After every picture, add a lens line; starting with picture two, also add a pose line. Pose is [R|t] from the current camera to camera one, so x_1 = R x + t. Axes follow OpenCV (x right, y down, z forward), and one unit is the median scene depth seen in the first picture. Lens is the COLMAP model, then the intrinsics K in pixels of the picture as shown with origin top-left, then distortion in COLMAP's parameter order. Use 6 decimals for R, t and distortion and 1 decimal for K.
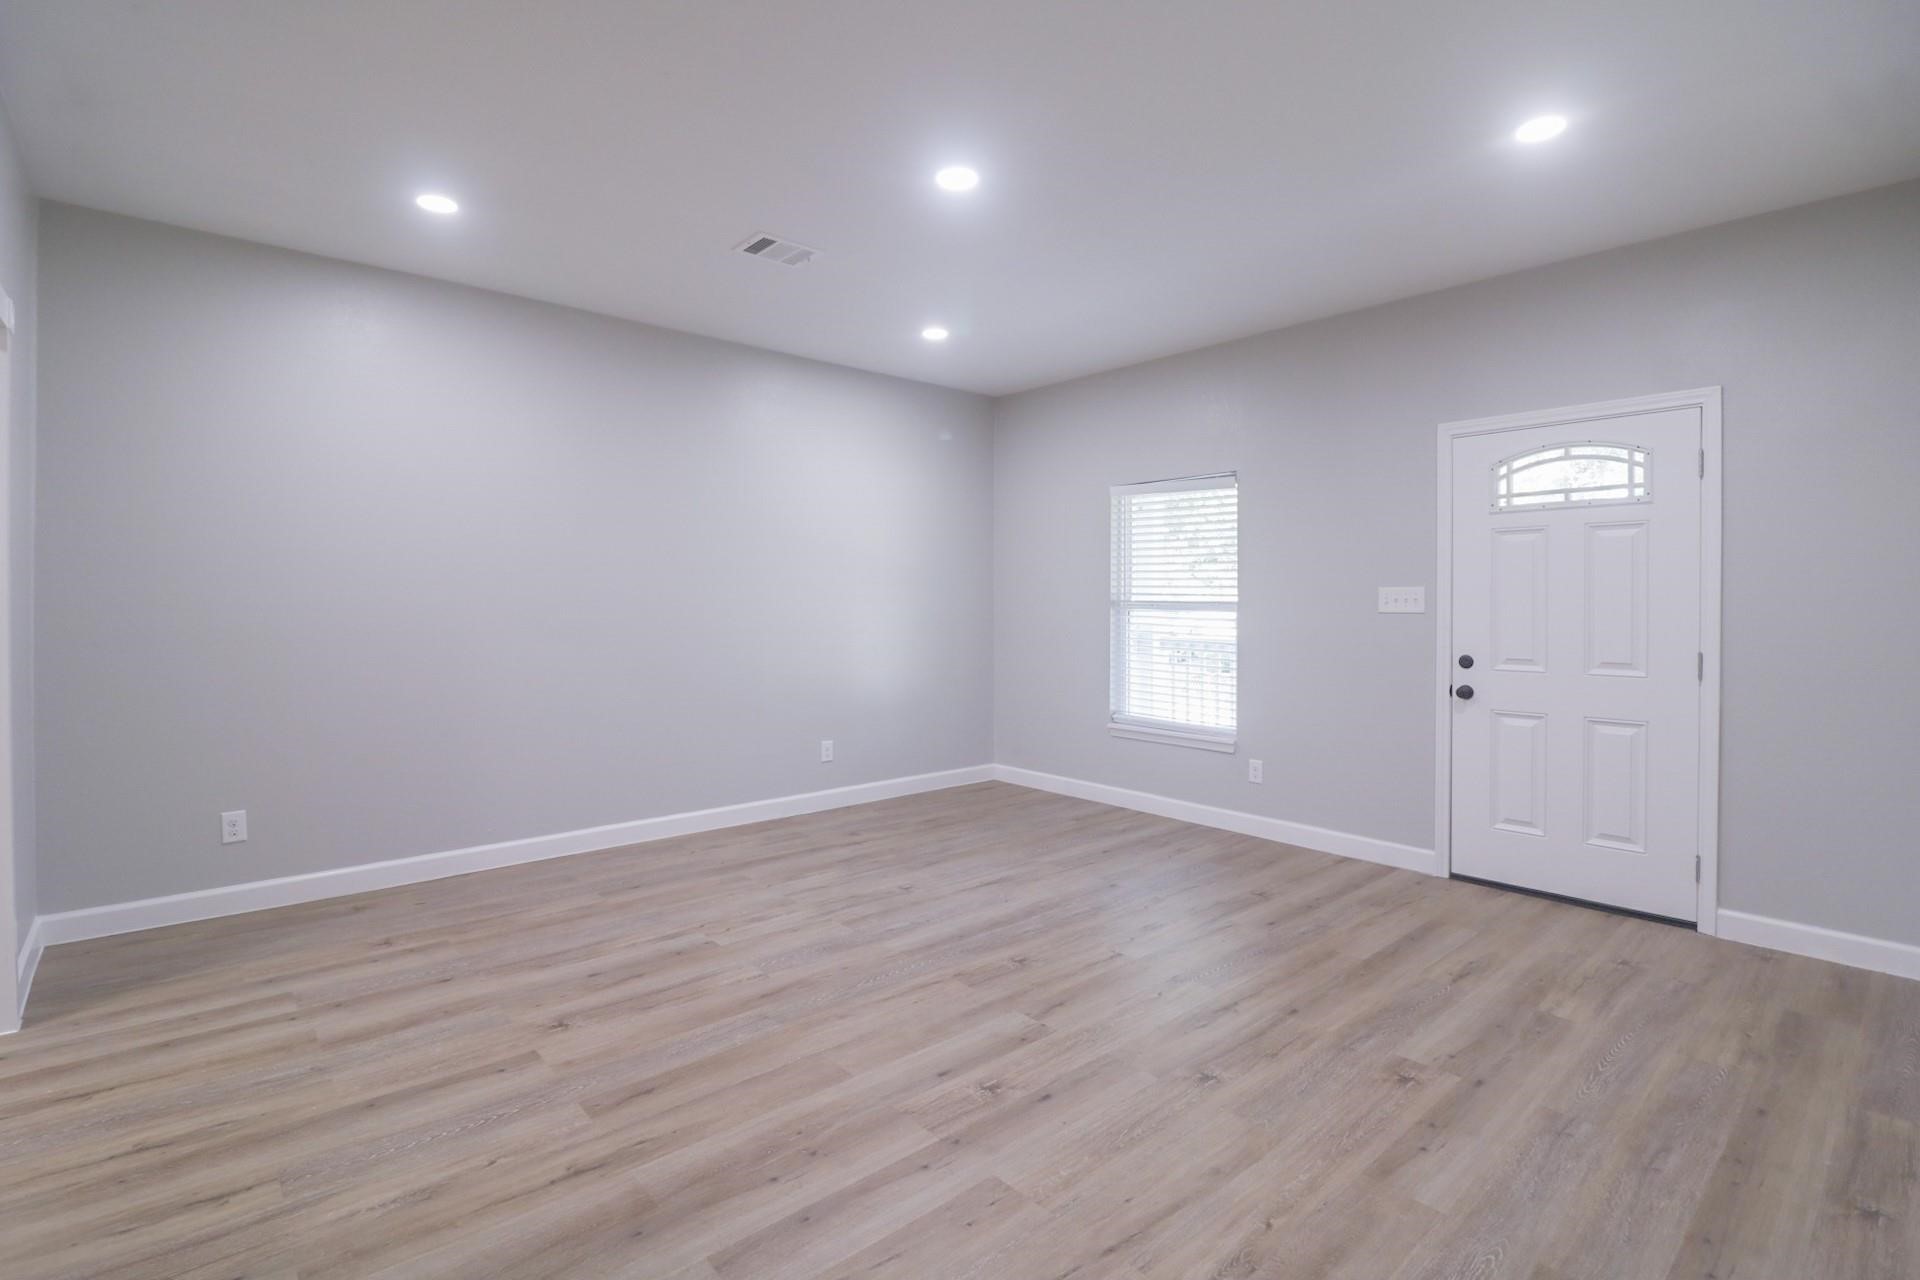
lens RADIAL K [[899.8, 0, 943.1], [0, 899.8, 615.1], [0, 0, 1]] dist [-0.012038, -0.004172]
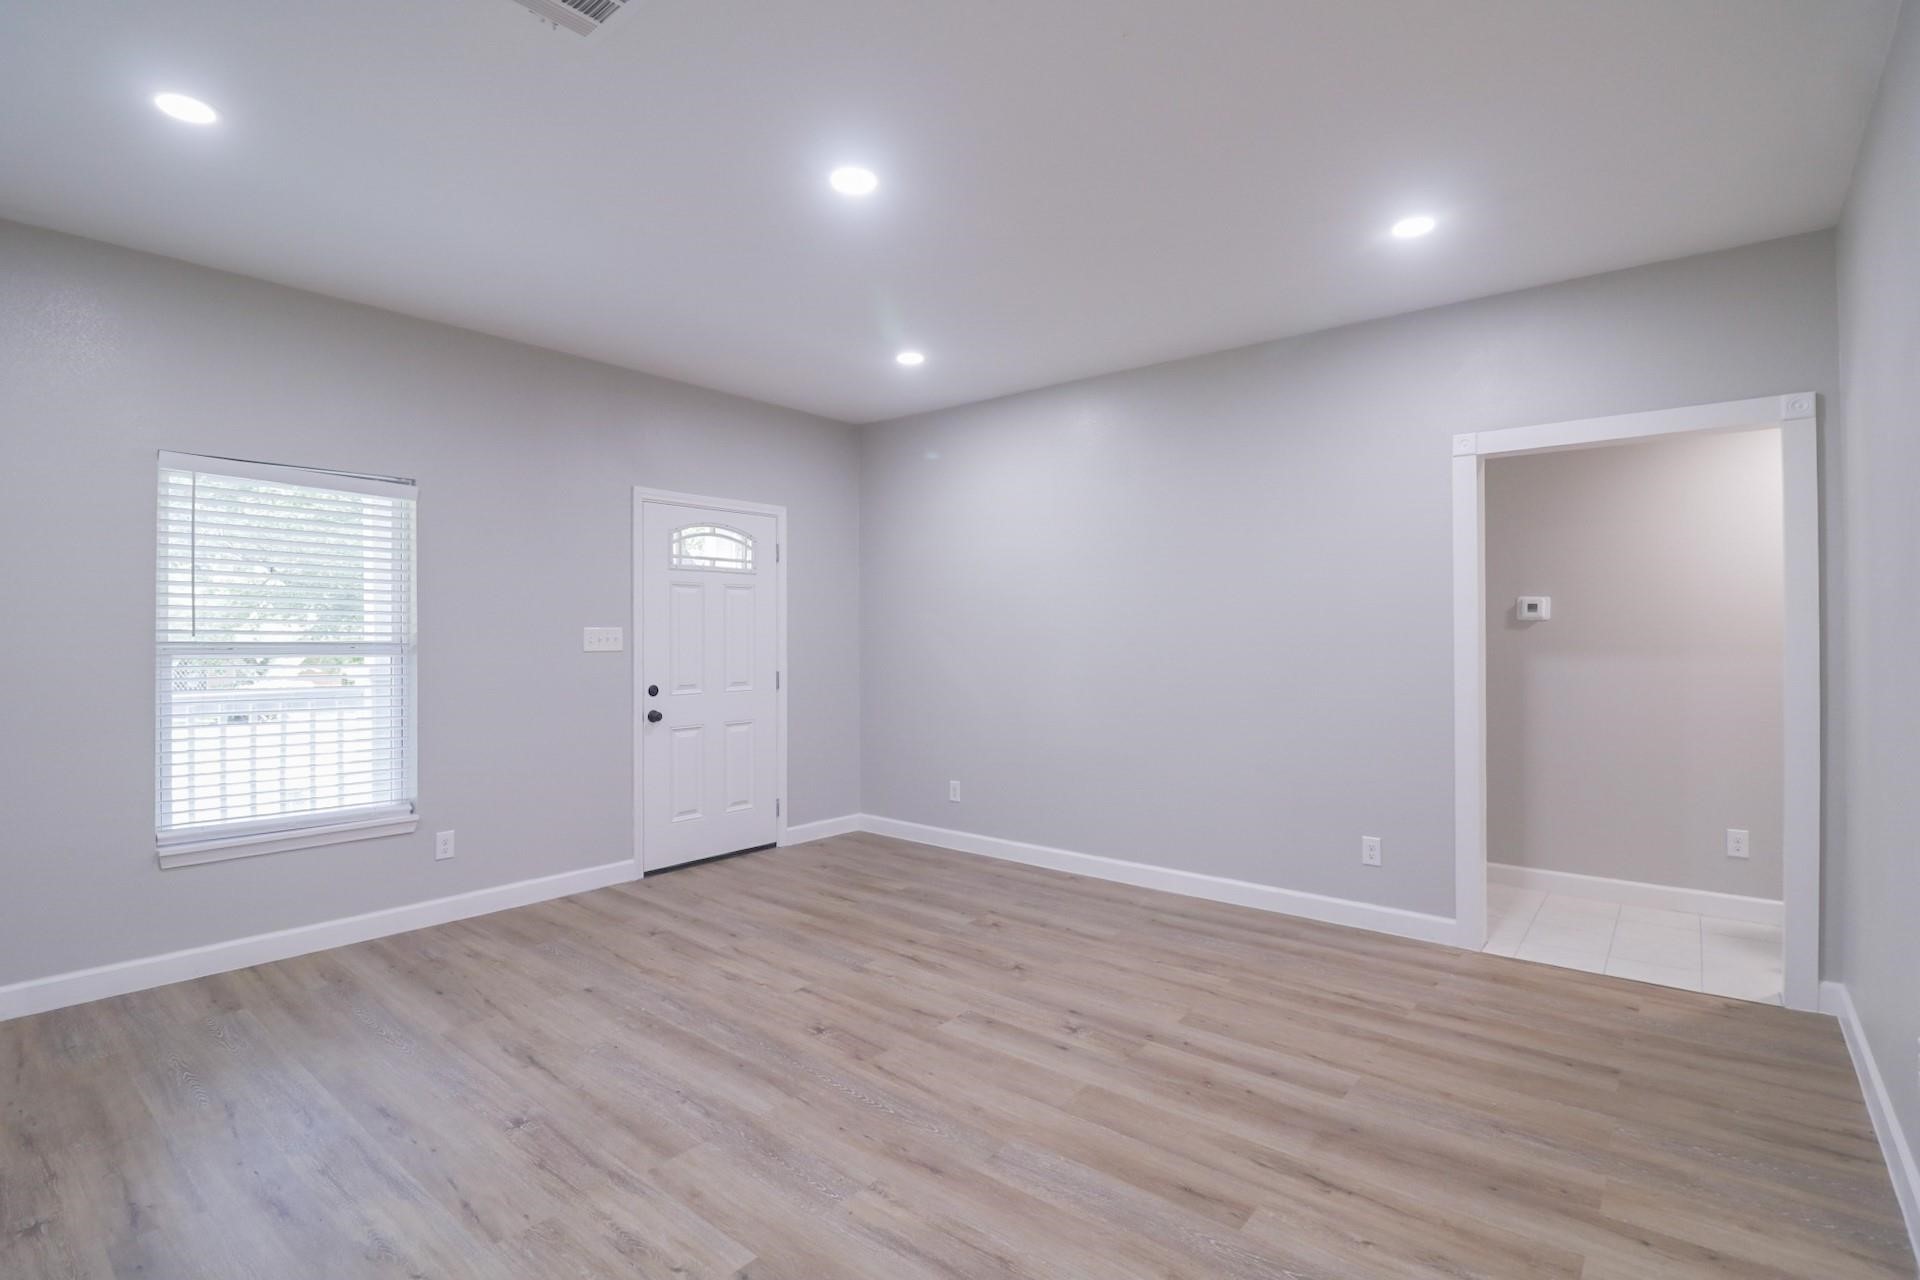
lens RADIAL K [[905.5, 0, 984.3], [0, 905.5, 644.7], [0, 0, 1]] dist [-0.004443, -0.010006]
pose [[-0.184810, -0.016192, 0.982641, -0.801067], [0.013237, 0.999733, 0.018963, -0.031080], [-0.982685, 0.016512, -0.184546, 0.919079]]
